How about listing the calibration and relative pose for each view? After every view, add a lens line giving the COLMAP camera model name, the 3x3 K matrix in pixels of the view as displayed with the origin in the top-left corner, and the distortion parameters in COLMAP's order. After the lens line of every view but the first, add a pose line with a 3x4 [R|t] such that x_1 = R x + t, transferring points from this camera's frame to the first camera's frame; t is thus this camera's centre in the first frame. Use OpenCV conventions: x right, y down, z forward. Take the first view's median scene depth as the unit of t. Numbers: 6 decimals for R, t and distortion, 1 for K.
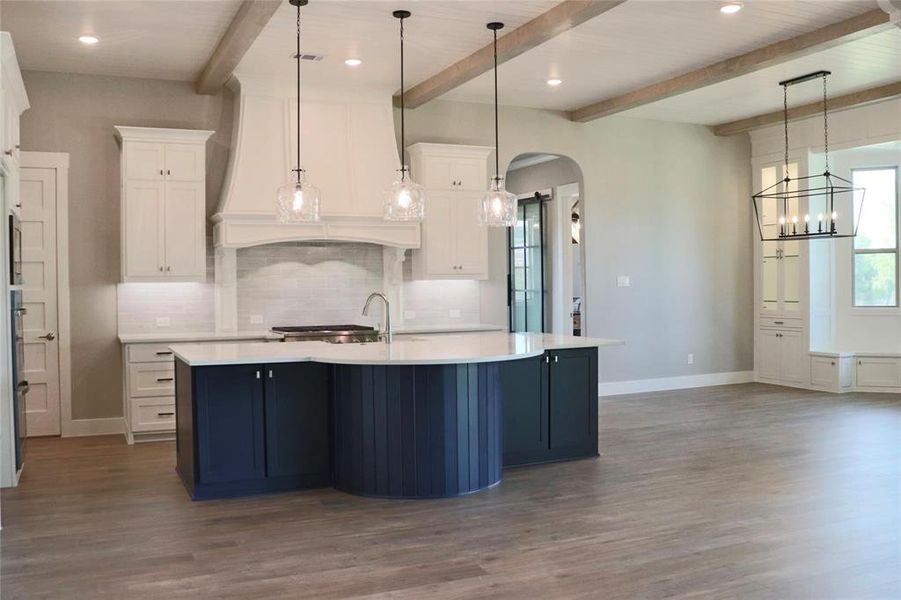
lens RADIAL K [[830.2, 0, 447.4], [0, 830.2, 291.4], [0, 0, 1]] dist [-0.125760, 0.000000]
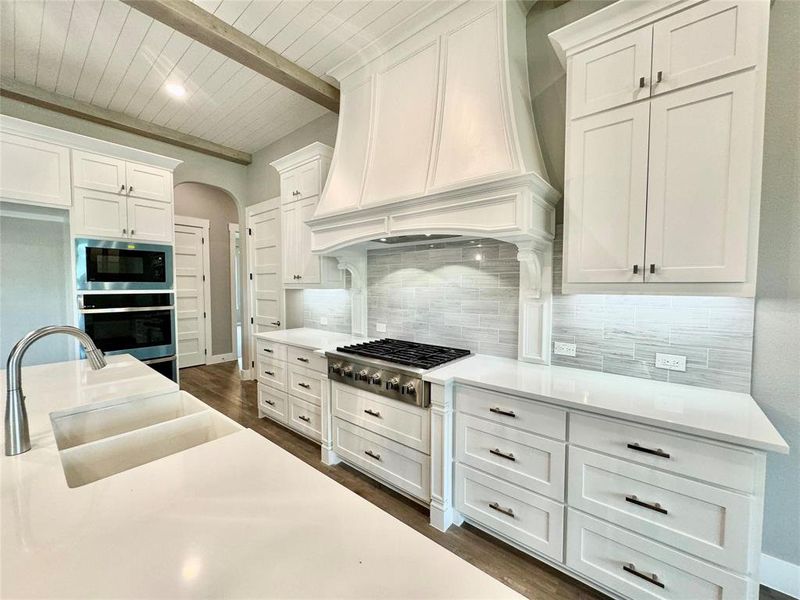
lens RADIAL K [[320.1, 0, 400.1], [0, 320.1, 297.5], [0, 0, 1]] dist [-0.005824, 0.001422]
pose [[0.445949, 0.046989, -0.893824, 0.120573], [-0.020252, 0.998895, 0.042408, -0.019277], [0.894829, -0.000810, 0.446407, 0.867732]]
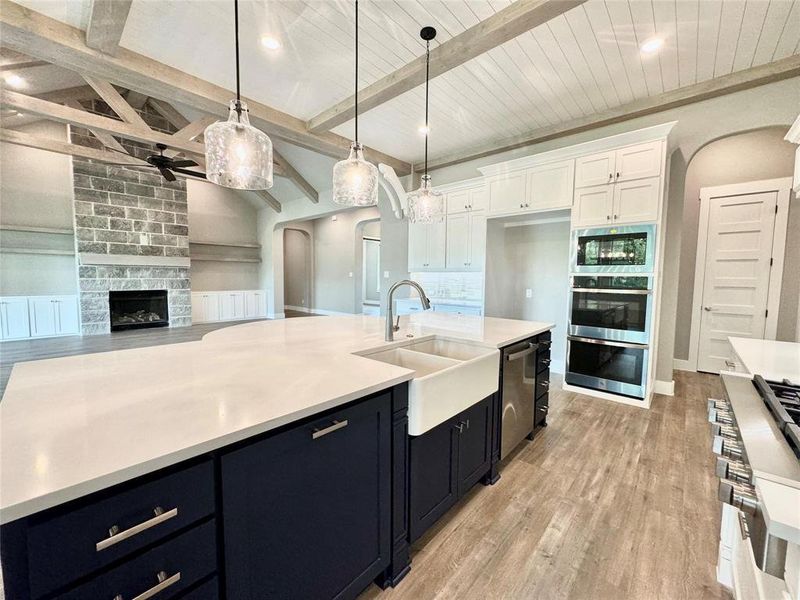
lens RADIAL K [[320.1, 0, 399.7], [0, 320.1, 298.1], [0, 0, 1]] dist [-0.005824, 0.001422]
pose [[-0.914797, 0.029009, -0.402871, 0.037242], [-0.005976, 0.996336, 0.085311, -0.005149], [0.403870, 0.080449, -0.911272, 1.024299]]
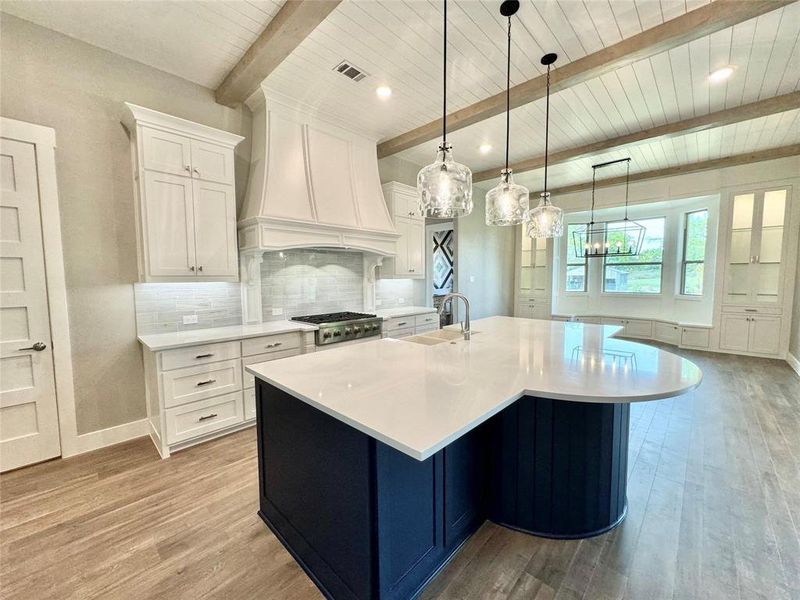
lens RADIAL K [[320.1, 0, 396.4], [0, 320.1, 297.8], [0, 0, 1]] dist [-0.005824, 0.001422]
pose [[0.930799, -0.020527, 0.364955, -0.244618], [0.001012, 0.998563, 0.053583, -0.011860], [-0.365530, -0.049506, 0.929482, 0.511018]]
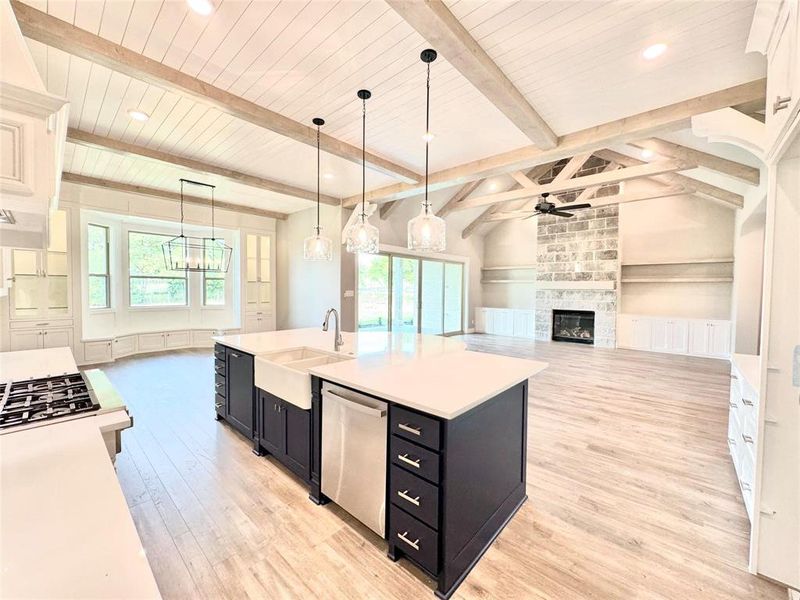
lens RADIAL K [[320.1, 0, 398.8], [0, 320.1, 298.5], [0, 0, 1]] dist [-0.005824, 0.001422]
pose [[-0.402562, -0.020644, 0.915160, -0.415842], [0.007739, 0.999633, 0.025954, -0.017658], [-0.915360, 0.017531, -0.402254, 0.871544]]
